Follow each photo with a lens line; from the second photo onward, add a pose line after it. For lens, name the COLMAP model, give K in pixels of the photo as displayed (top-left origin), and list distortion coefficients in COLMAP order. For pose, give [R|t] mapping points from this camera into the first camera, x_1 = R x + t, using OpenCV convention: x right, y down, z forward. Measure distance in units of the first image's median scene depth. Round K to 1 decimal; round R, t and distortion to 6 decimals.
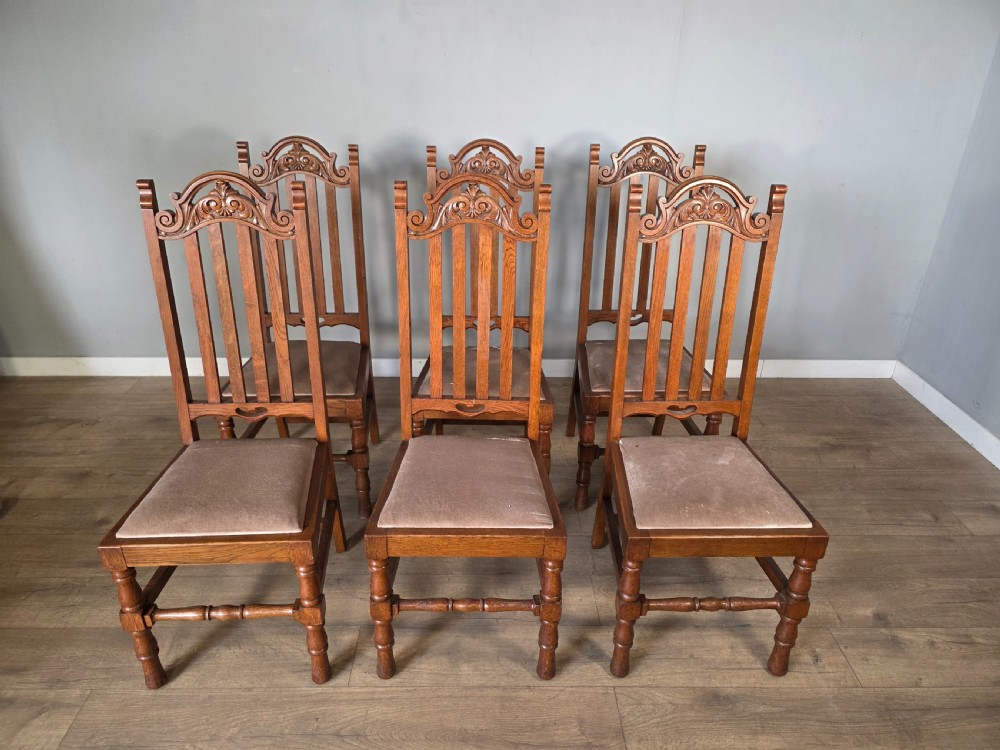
lens RADIAL K [[675.9, 0, 494.8], [0, 675.9, 375.4], [0, 0, 1]] dist [0.051504, -0.051919]
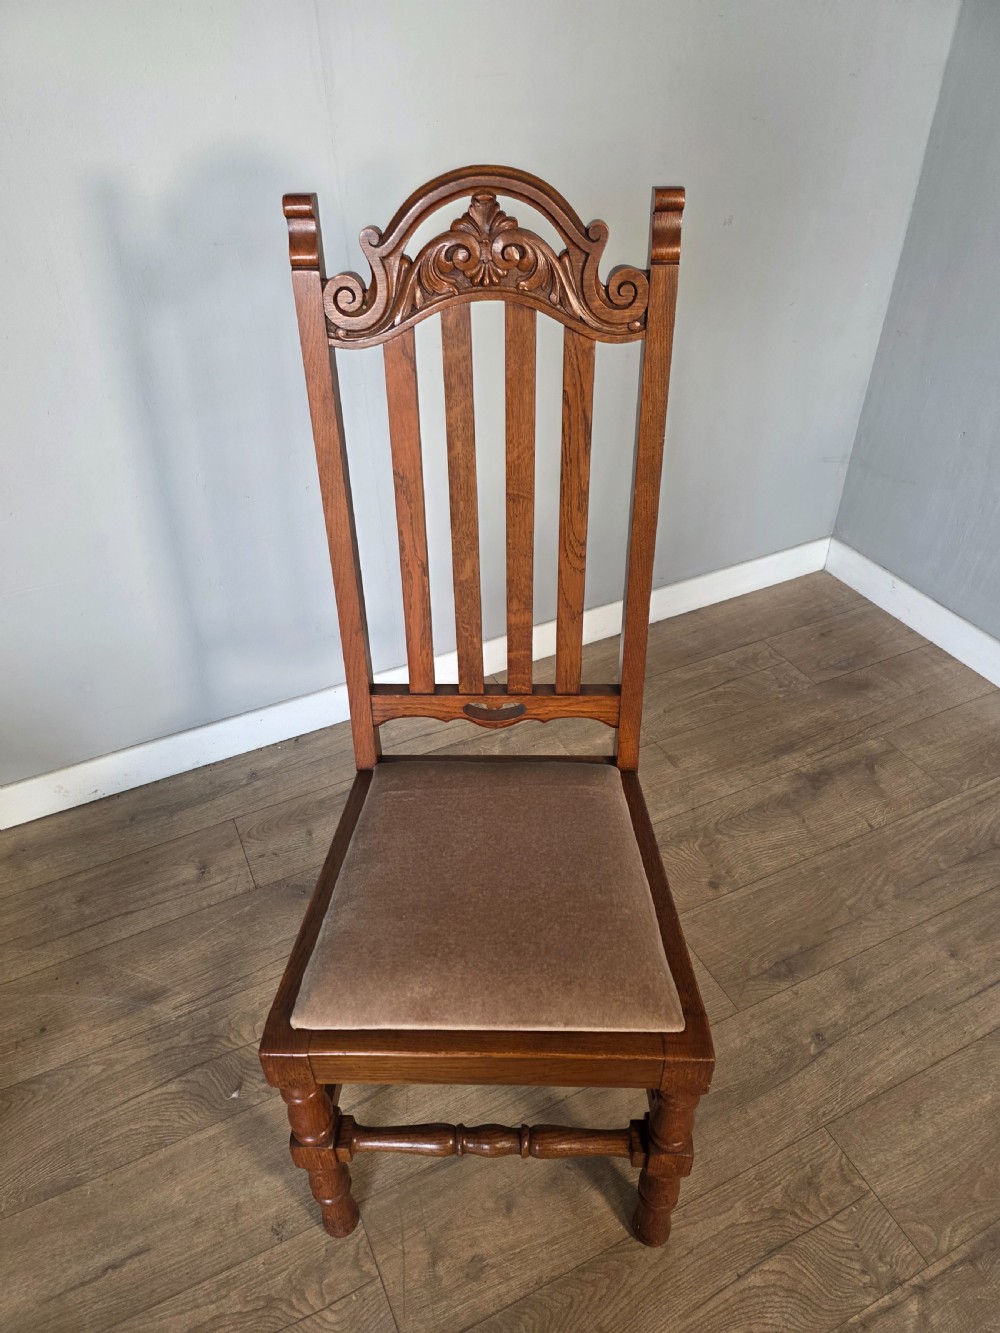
lens RADIAL K [[895.0, 0, 510.3], [0, 895.0, 669.5], [0, 0, 1]] dist [0.059365, -0.056664]
pose [[0.905848, -0.280116, 0.317765, 0.158834], [0.212317, 0.949353, 0.231625, -0.257599], [-0.366553, -0.142351, 0.919443, 0.719882]]
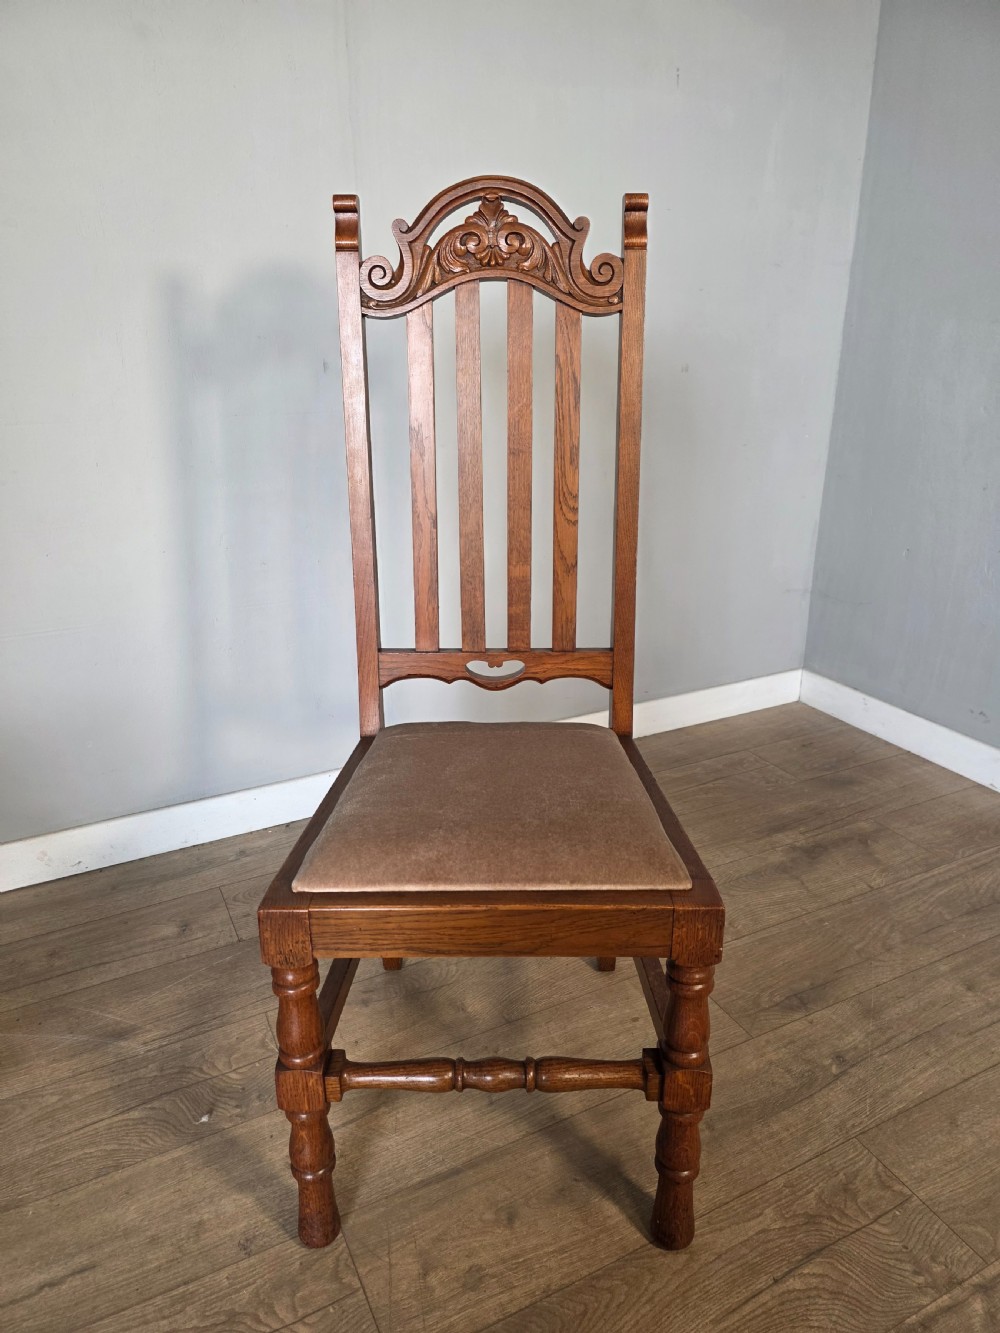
lens RADIAL K [[895.0, 0, 516.0], [0, 895.0, 667.3], [0, 0, 1]] dist [0.059365, -0.056664]
pose [[0.895752, -0.167189, 0.411918, 0.081544], [0.213679, 0.974453, -0.069154, -0.040799], [-0.389833, 0.149963, 0.908593, 0.688265]]
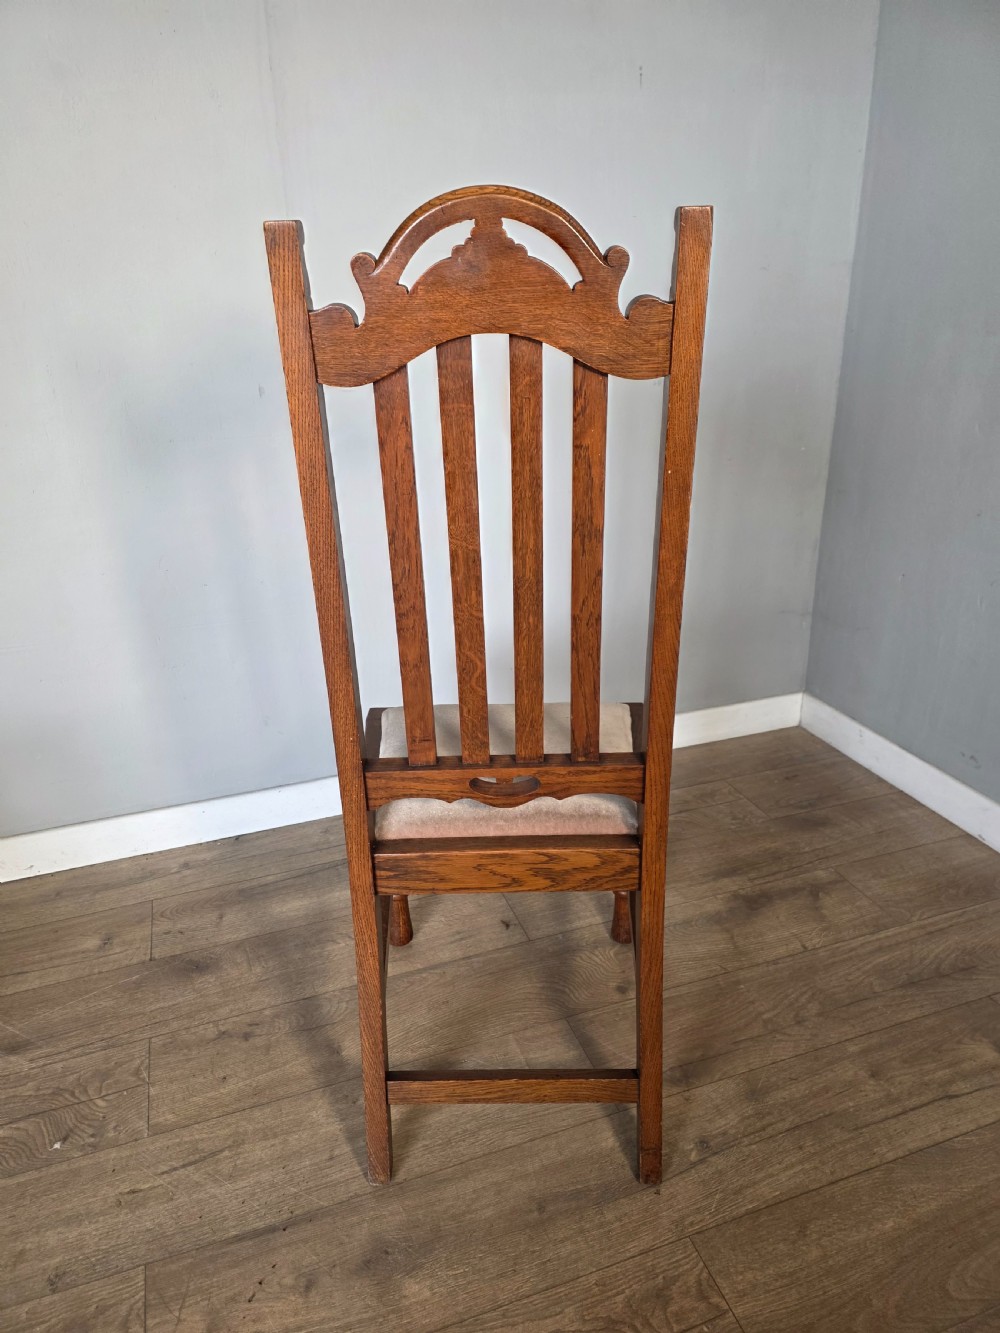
lens RADIAL K [[895.0, 0, 508.1], [0, 895.0, 665.4], [0, 0, 1]] dist [0.059365, -0.056664]
pose [[0.946229, -0.146882, 0.288230, 0.267839], [0.172291, 0.982918, -0.064719, -0.067597], [-0.273800, 0.110899, 0.955372, 0.637793]]
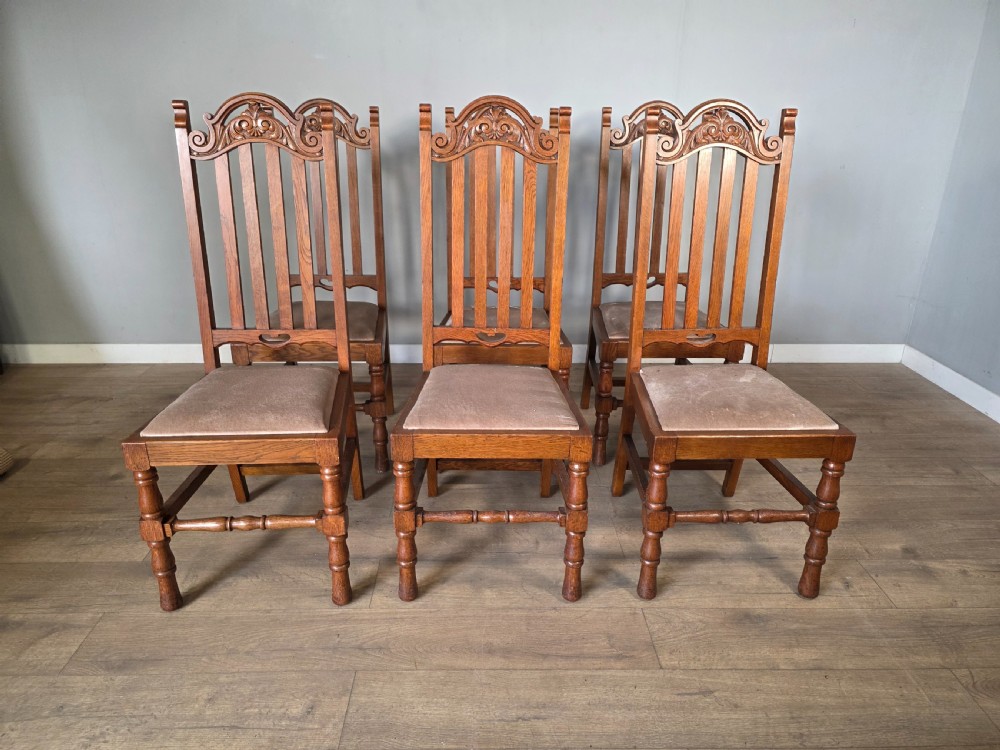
lens RADIAL K [[675.9, 0, 498.8], [0, 675.9, 375.4], [0, 0, 1]] dist [0.051504, -0.051919]
pose [[0.999971, -0.005449, 0.005354, -0.031205], [0.005916, 0.995777, -0.091618, 0.198949], [-0.004832, 0.091647, 0.995780, 0.001728]]
